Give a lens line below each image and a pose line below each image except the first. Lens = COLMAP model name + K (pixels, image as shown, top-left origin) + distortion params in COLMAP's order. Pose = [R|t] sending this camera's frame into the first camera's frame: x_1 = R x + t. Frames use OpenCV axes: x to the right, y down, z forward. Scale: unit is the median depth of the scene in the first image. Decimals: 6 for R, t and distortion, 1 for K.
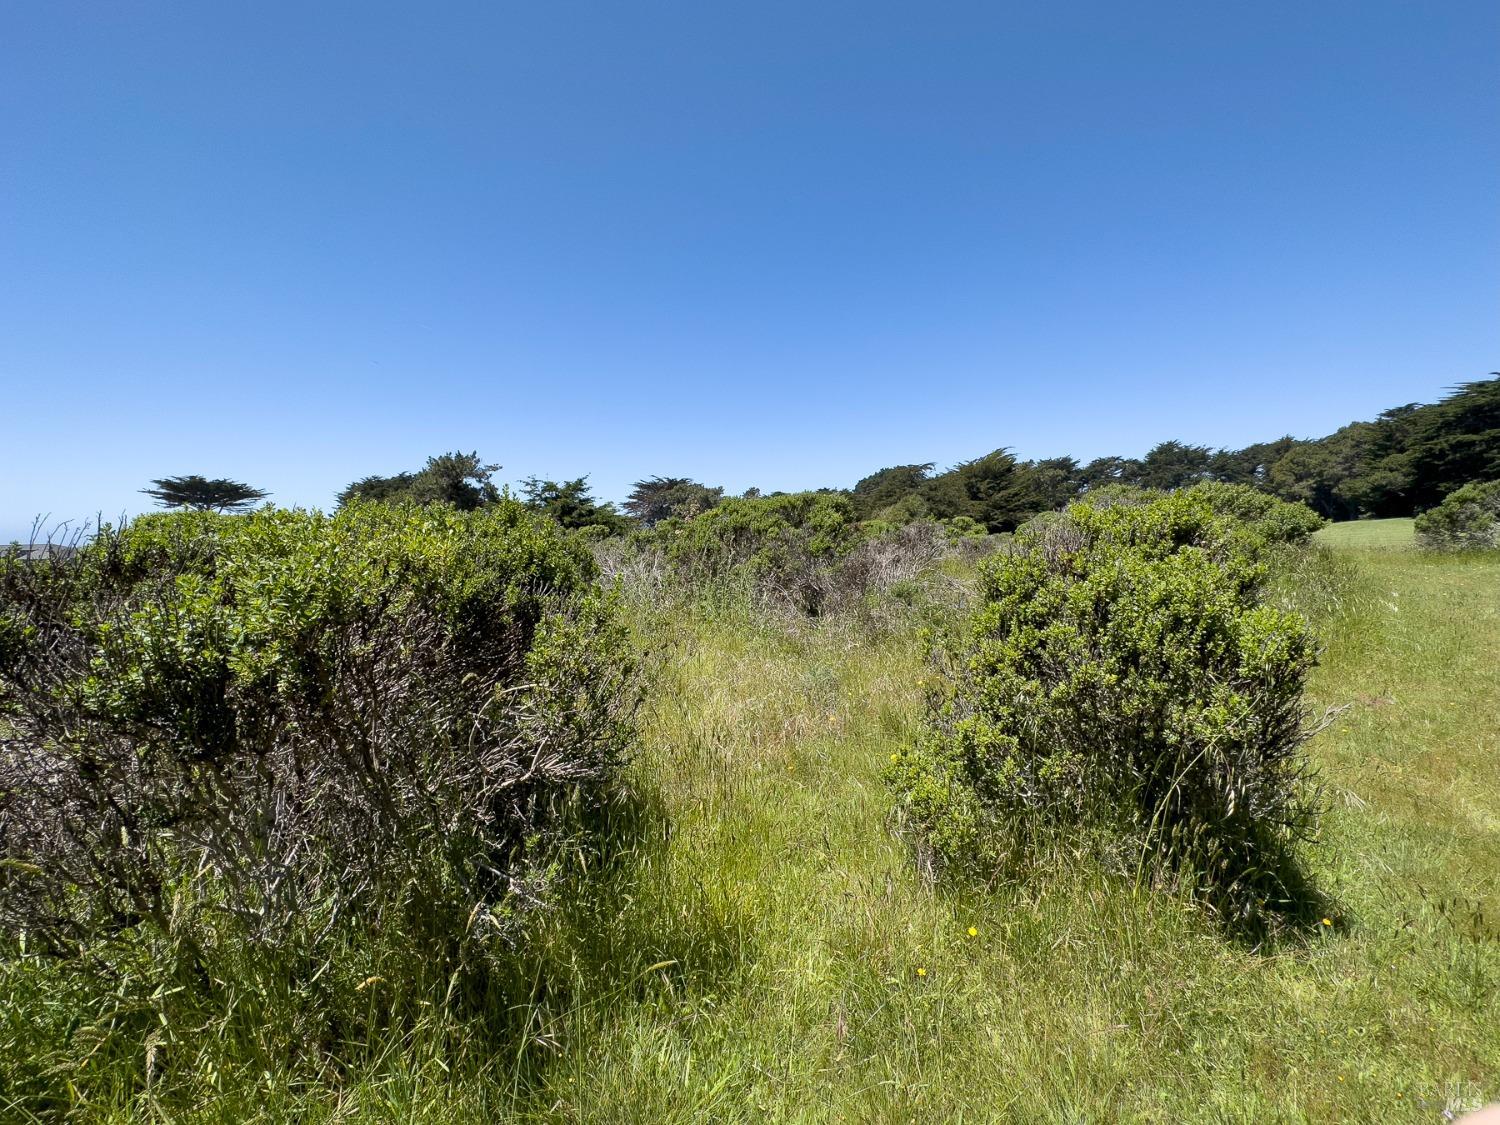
lens RADIAL K [[602.7, 0, 747.2], [0, 602.7, 565.3], [0, 0, 1]] dist [0.003506, 0.000302]
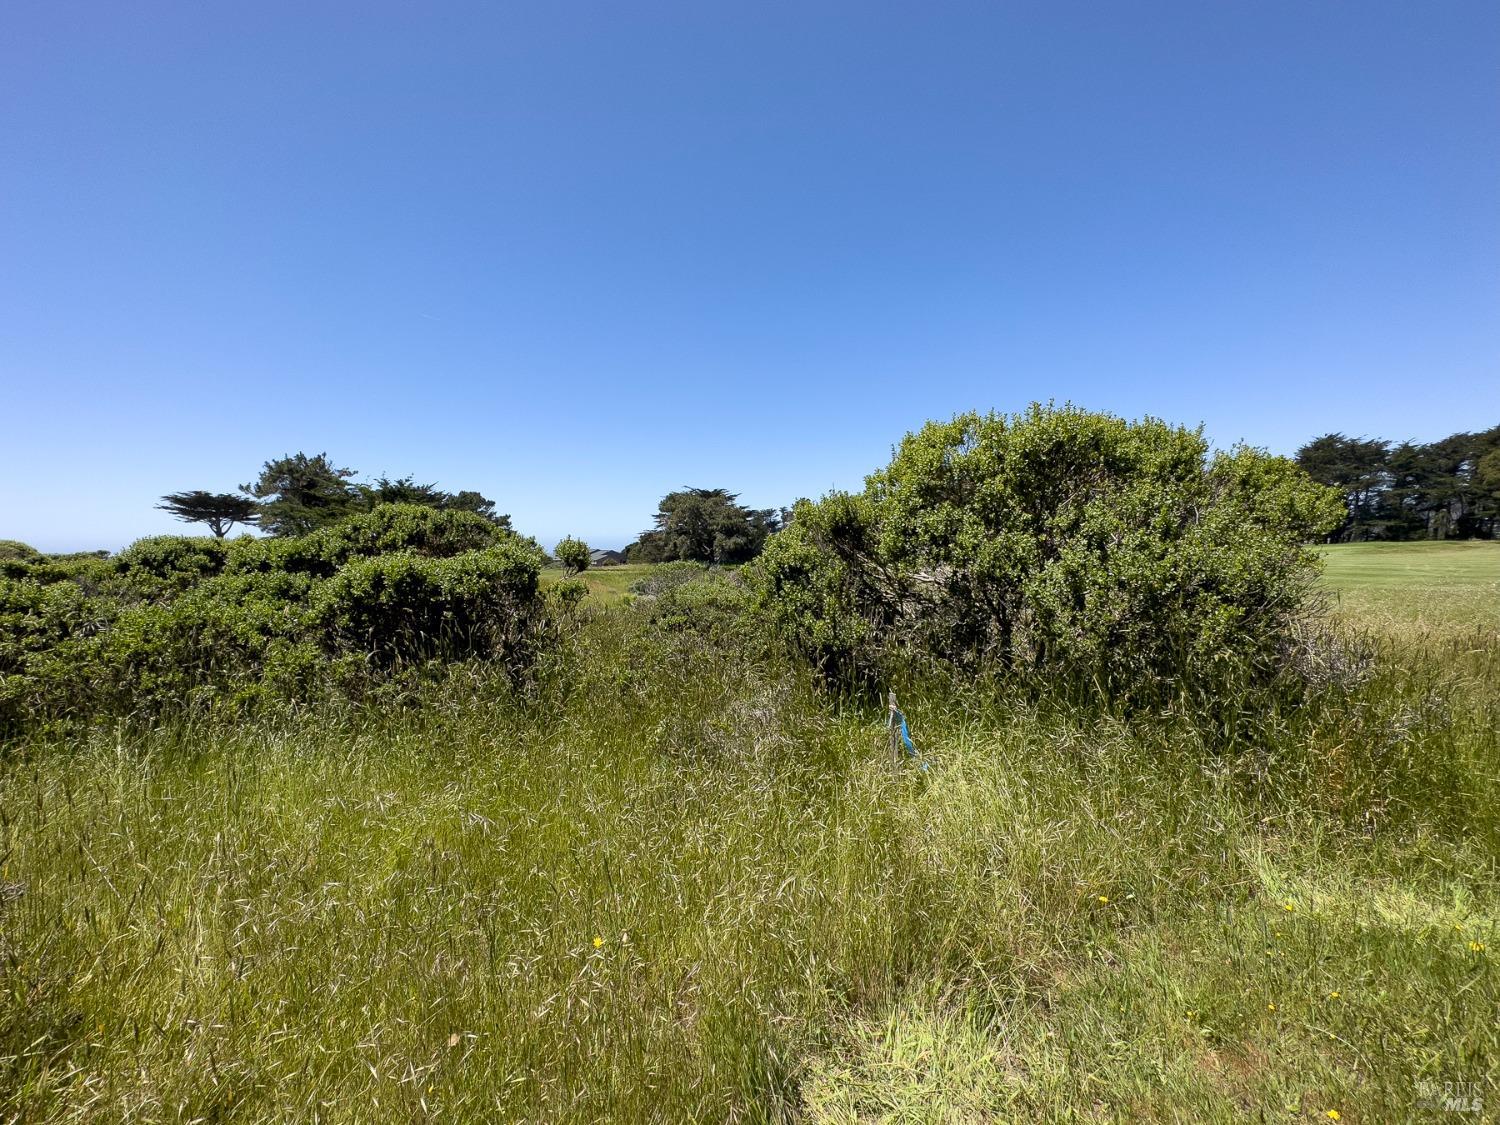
lens RADIAL K [[602.7, 0, 756.1], [0, 602.7, 565.3], [0, 0, 1]] dist [0.003506, 0.000302]
pose [[0.986235, 0.006346, -0.165226, 0.137680], [-0.010304, 0.999680, -0.023113, -0.010256], [0.165027, 0.024498, 0.985985, 0.147708]]
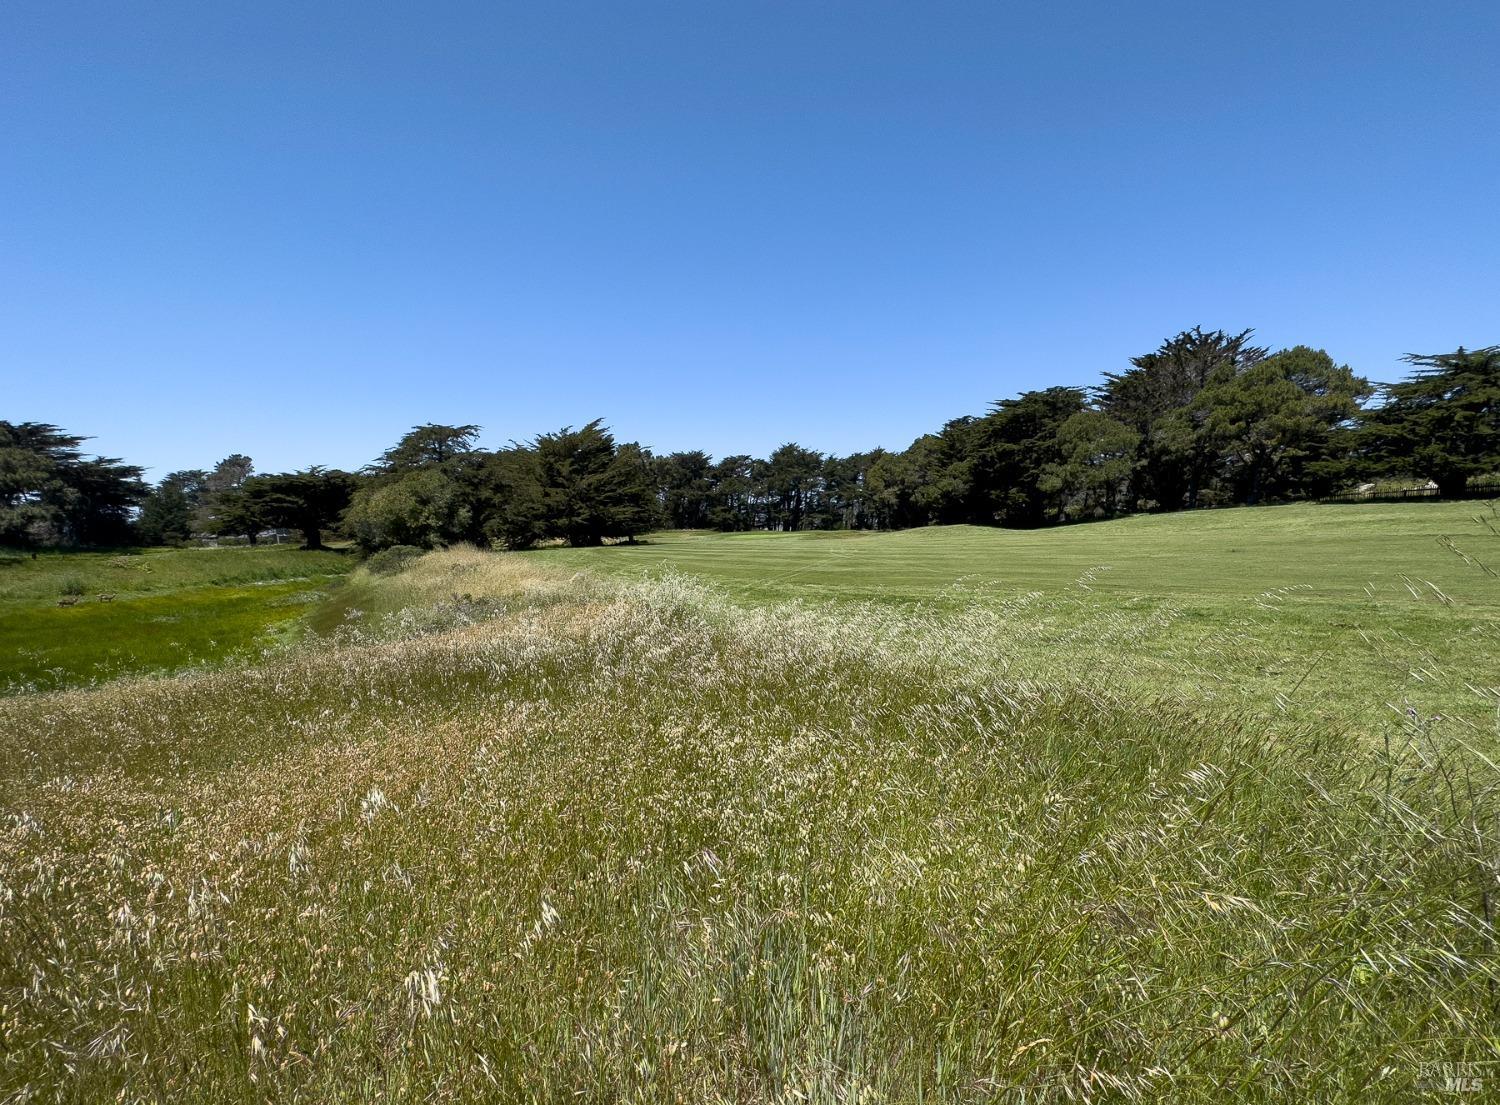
lens RADIAL K [[627.2, 0, 786.7], [0, 627.2, 589.6], [0, 0, 1]] dist [0.002642, -0.000364]
pose [[0.835596, -0.035178, 0.548217, 0.193452], [0.014746, 0.999024, 0.041630, -0.012735], [-0.549146, -0.026701, 0.835300, 0.215361]]
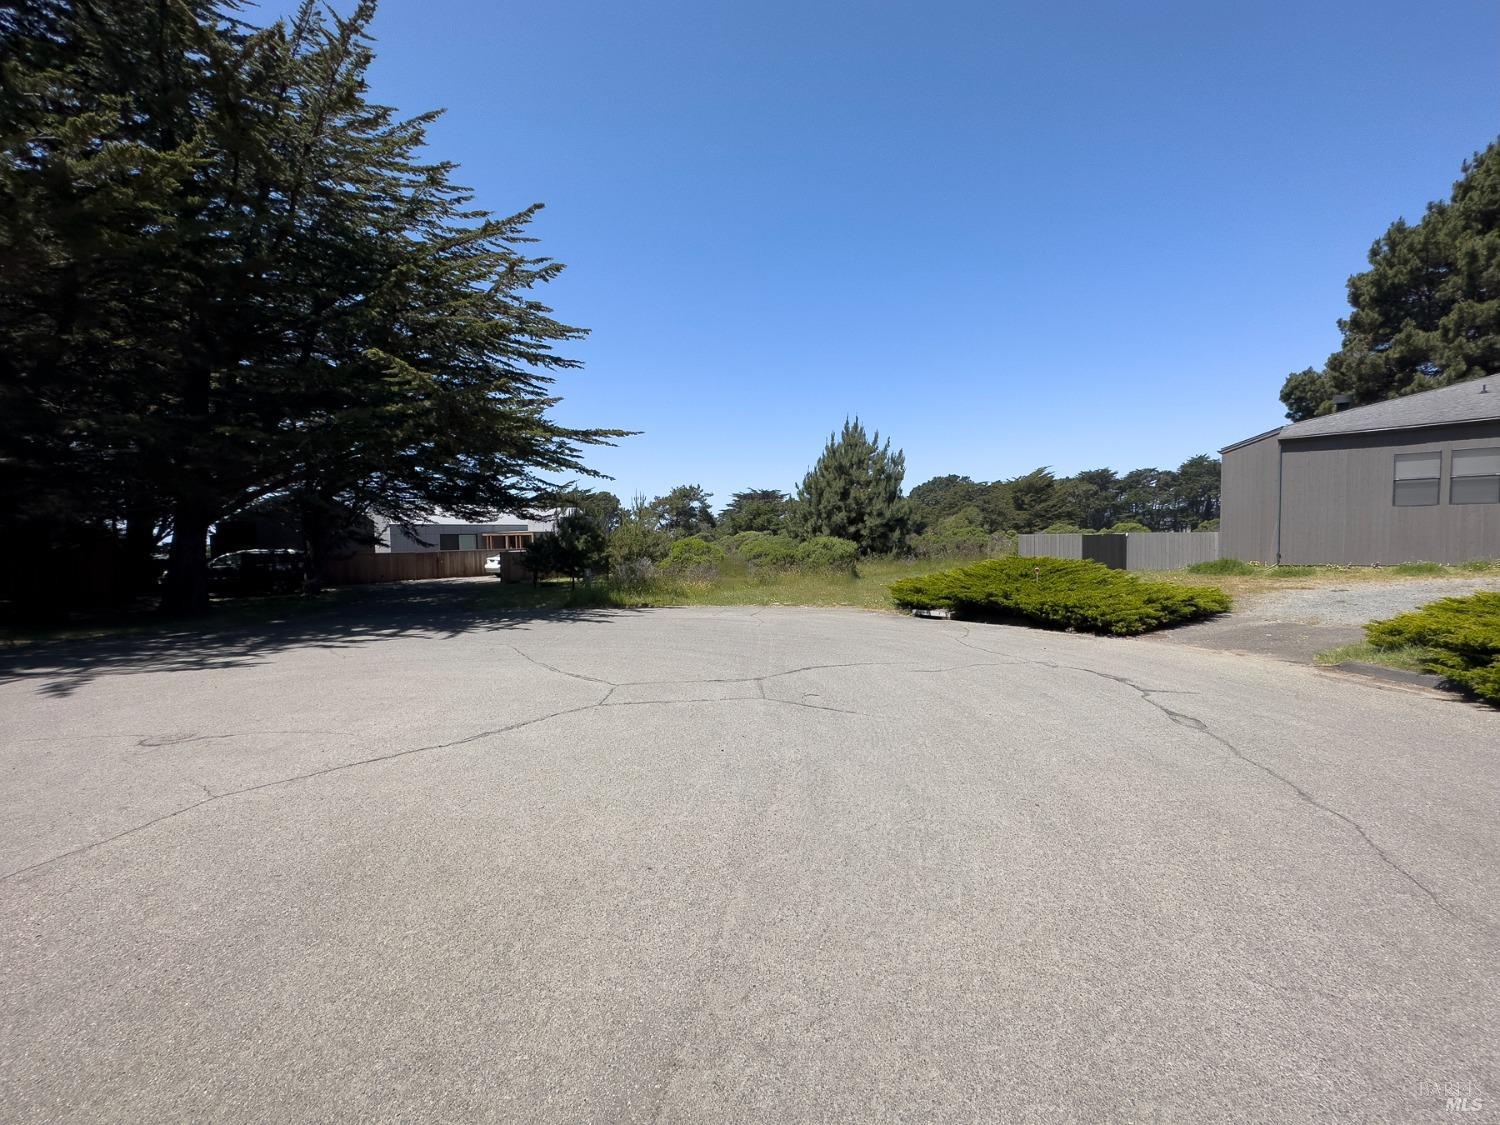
lens RADIAL K [[602.7, 0, 744.5], [0, 602.7, 565.7], [0, 0, 1]] dist [0.003506, 0.000302]
pose [[0.997529, 0.009527, -0.069604, -0.105031], [-0.009630, 0.999953, -0.001146, 0.014152], [0.069589, 0.001813, 0.997574, -0.289288]]
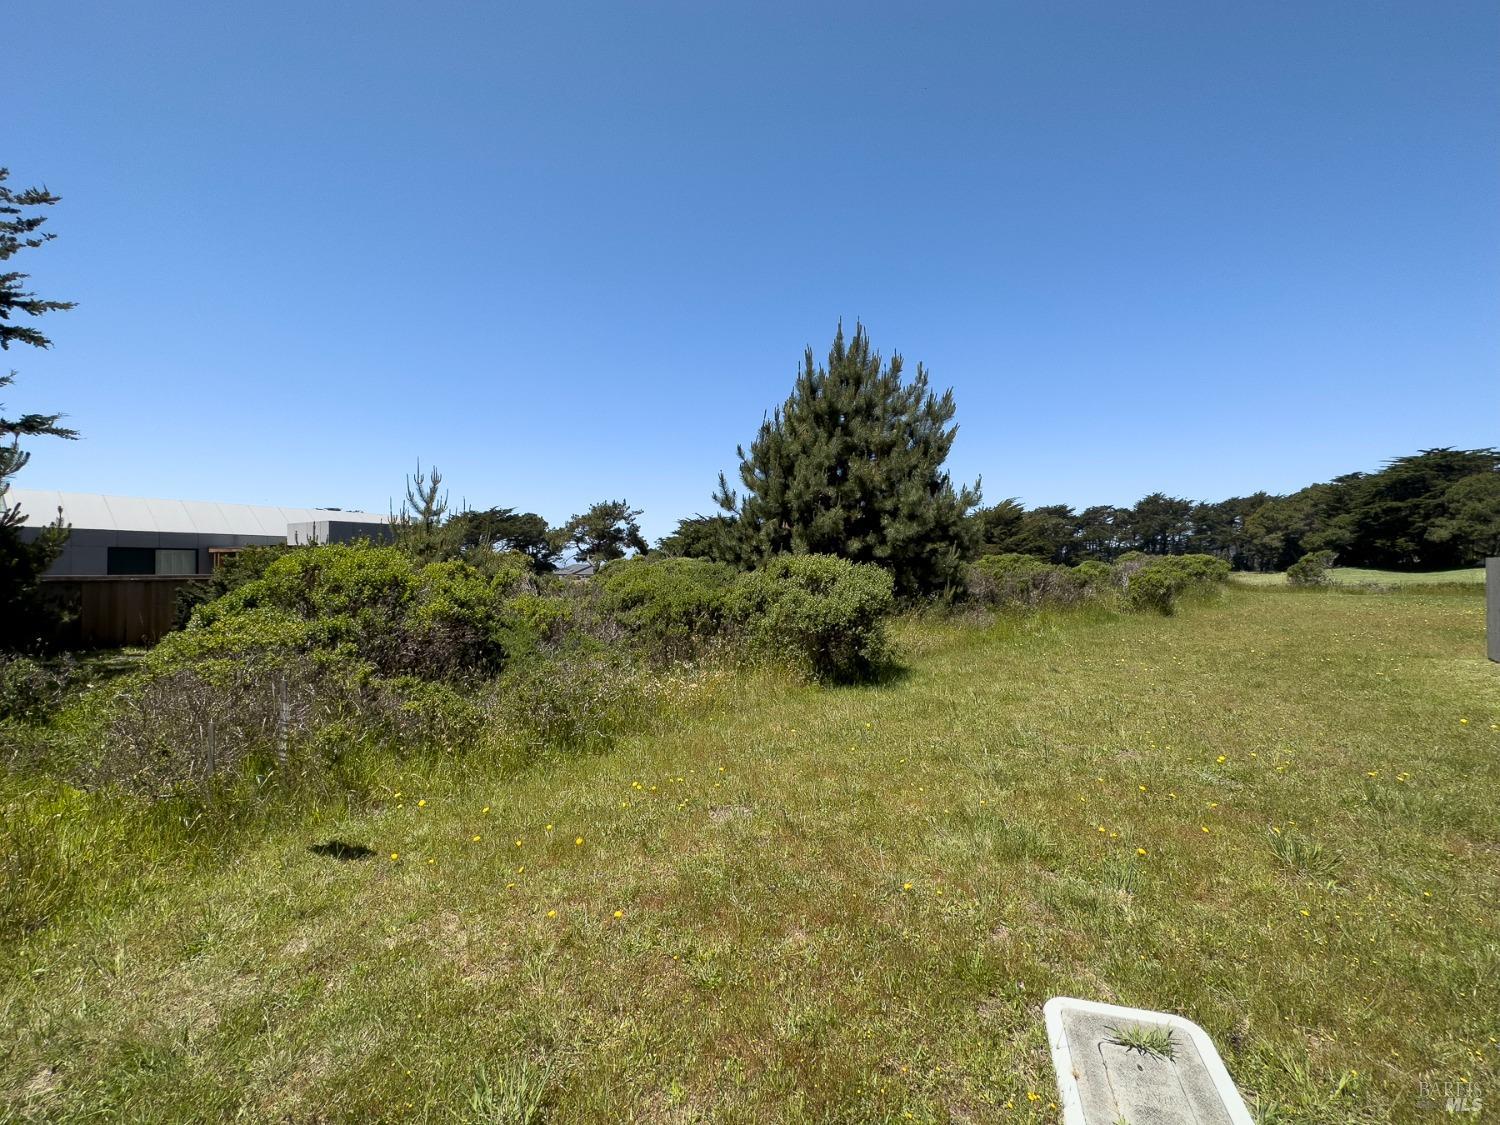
lens RADIAL K [[602.7, 0, 745.3], [0, 602.7, 563.4], [0, 0, 1]] dist [0.003506, 0.000302]
pose [[0.999682, 0.022975, 0.010406, -0.099982], [-0.022314, 0.997968, -0.059681, 0.008962], [-0.011756, 0.059430, 0.998163, -0.143163]]
